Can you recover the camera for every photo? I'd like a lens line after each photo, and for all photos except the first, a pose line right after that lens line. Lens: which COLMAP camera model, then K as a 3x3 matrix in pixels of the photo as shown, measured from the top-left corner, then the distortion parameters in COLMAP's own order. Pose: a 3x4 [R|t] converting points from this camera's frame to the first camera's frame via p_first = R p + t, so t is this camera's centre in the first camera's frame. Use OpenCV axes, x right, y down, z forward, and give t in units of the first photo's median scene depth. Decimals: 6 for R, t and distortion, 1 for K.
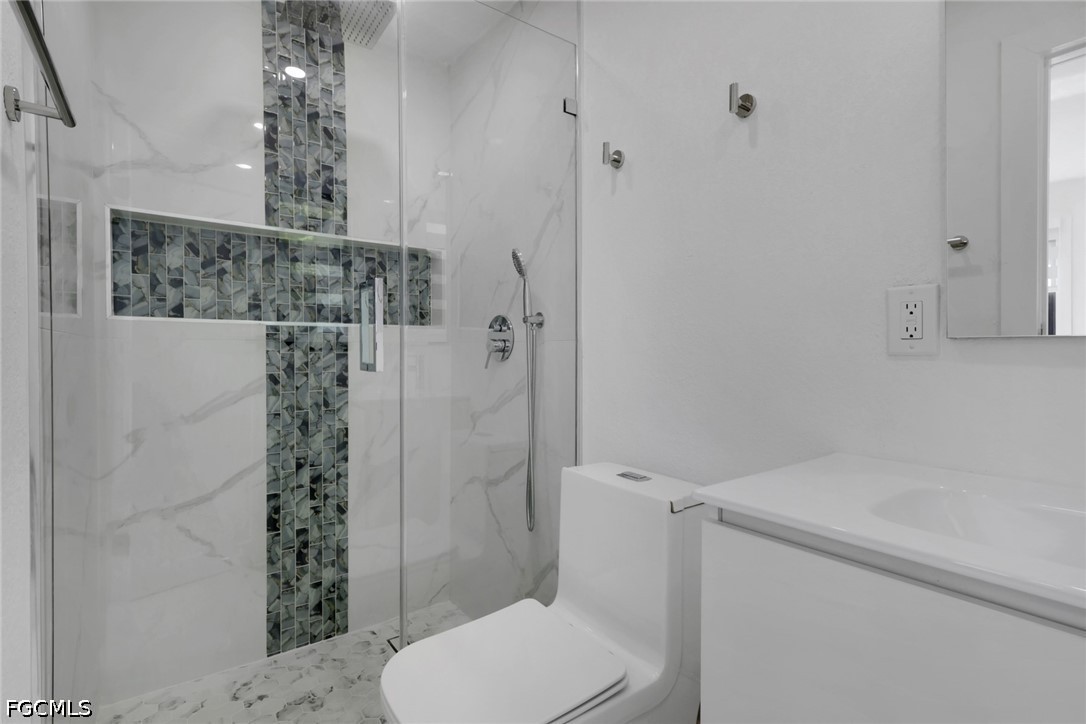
lens RADIAL K [[519.7, 0, 542.0], [0, 519.7, 346.9], [0, 0, 1]] dist [-0.000731, -0.000767]
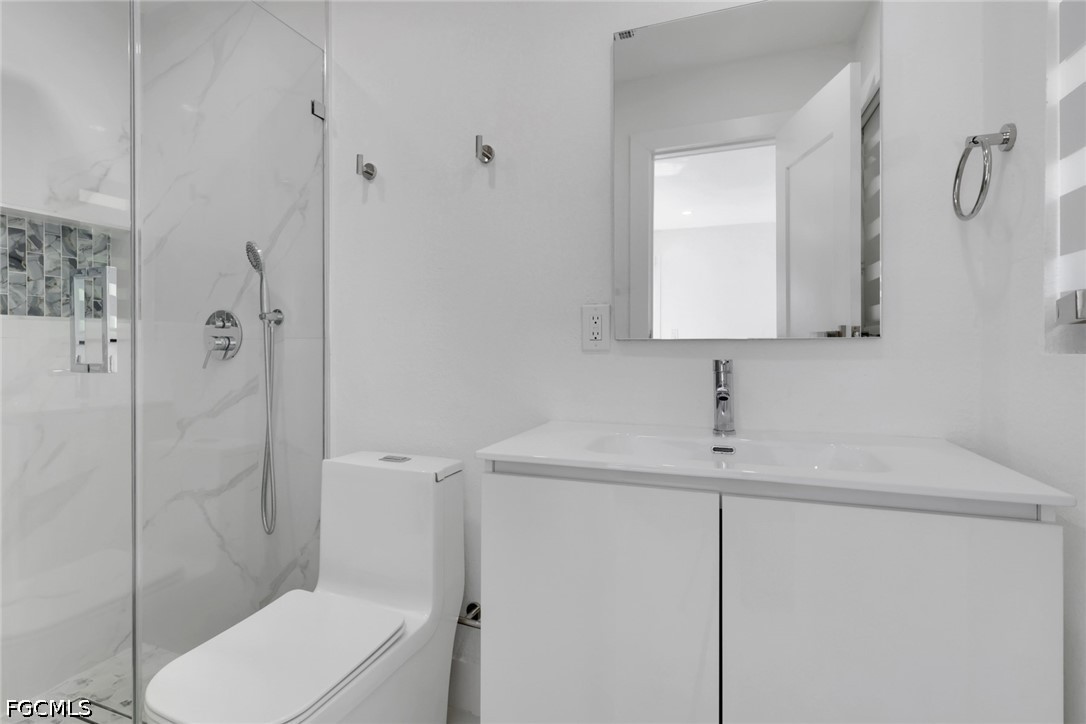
lens RADIAL K [[519.7, 0, 542.0], [0, 519.7, 346.9], [0, 0, 1]] dist [-0.000731, -0.000767]
pose [[0.841675, -0.001233, 0.539982, -0.115529], [-0.001097, 0.999991, 0.003993, -0.000606], [-0.539983, -0.003953, 0.841667, -0.089334]]
